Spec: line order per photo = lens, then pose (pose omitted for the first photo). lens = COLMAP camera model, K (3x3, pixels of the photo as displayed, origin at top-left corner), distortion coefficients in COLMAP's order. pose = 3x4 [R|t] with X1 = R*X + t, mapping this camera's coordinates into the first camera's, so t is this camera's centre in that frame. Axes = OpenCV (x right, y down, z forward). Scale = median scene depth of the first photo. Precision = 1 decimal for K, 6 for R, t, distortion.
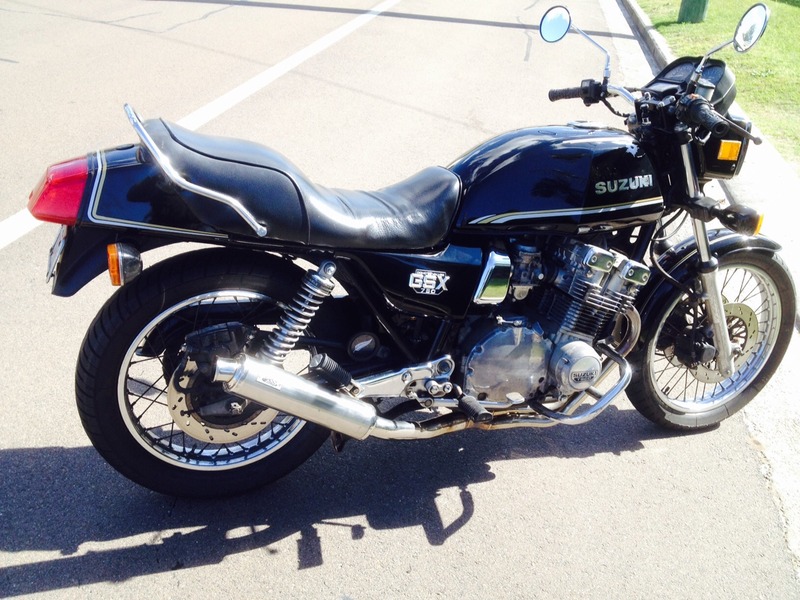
lens RADIAL K [[812.8, 0, 400.0], [0, 812.8, 300.0], [0, 0, 1]] dist [0.097778, -0.015697]
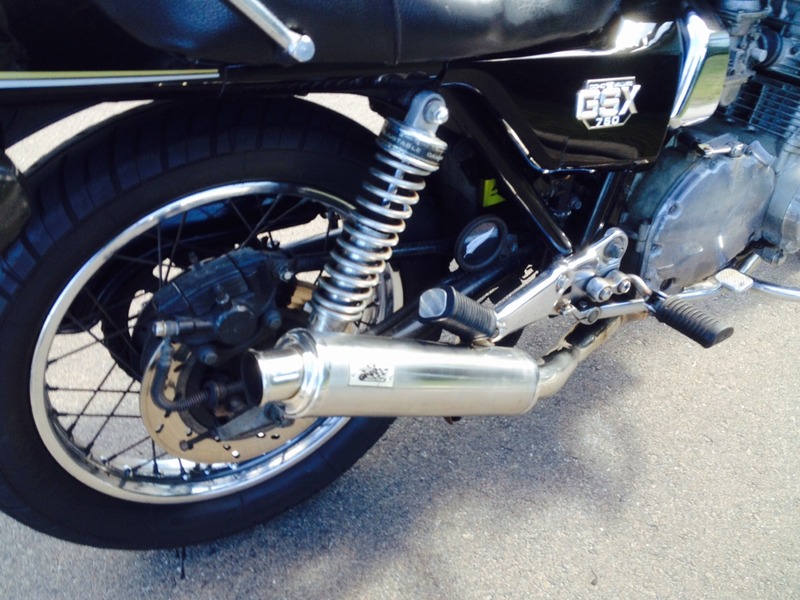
lens RADIAL K [[812.8, 0, 400.0], [0, 812.8, 300.0], [0, 0, 1]] dist [0.097778, -0.015697]
pose [[0.977721, -0.182685, 0.103383, -0.165257], [0.152922, 0.957291, 0.245375, -0.049626], [-0.143793, -0.224098, 0.963900, 0.497885]]
